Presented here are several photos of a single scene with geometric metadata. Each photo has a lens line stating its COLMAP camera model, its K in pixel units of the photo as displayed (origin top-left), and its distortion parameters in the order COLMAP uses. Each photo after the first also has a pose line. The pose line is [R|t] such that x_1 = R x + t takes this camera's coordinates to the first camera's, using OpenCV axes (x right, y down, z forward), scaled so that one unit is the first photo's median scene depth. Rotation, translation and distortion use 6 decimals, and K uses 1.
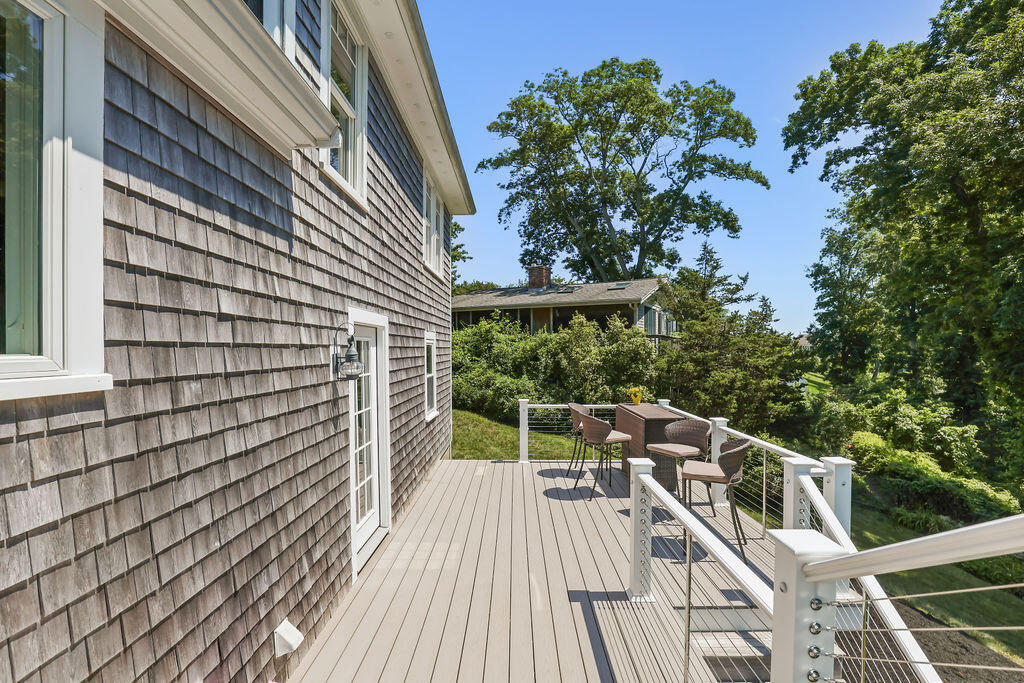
lens RADIAL K [[471.9, 0, 510.6], [0, 471.9, 346.5], [0, 0, 1]] dist [-0.033896, 0.005054]
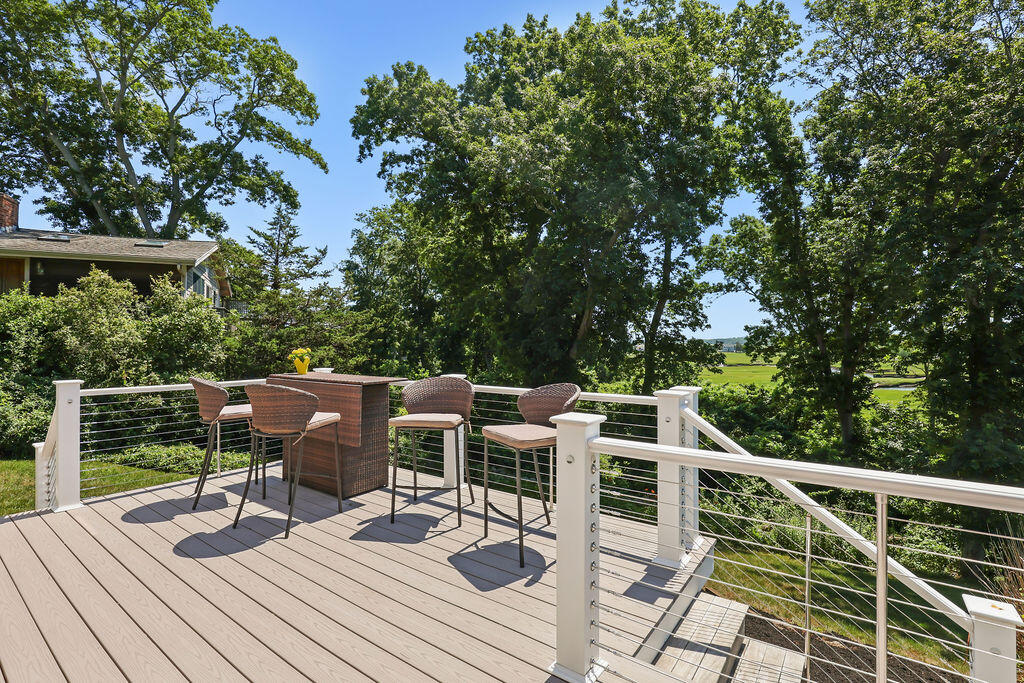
lens RADIAL K [[471.9, 0, 511.3], [0, 471.9, 335.2], [0, 0, 1]] dist [-0.033896, 0.005054]
pose [[0.579670, 0.011269, 0.814773, -0.031721], [-0.003065, 0.999927, -0.011649, 0.021112], [-0.814845, 0.004255, 0.579663, 0.106400]]
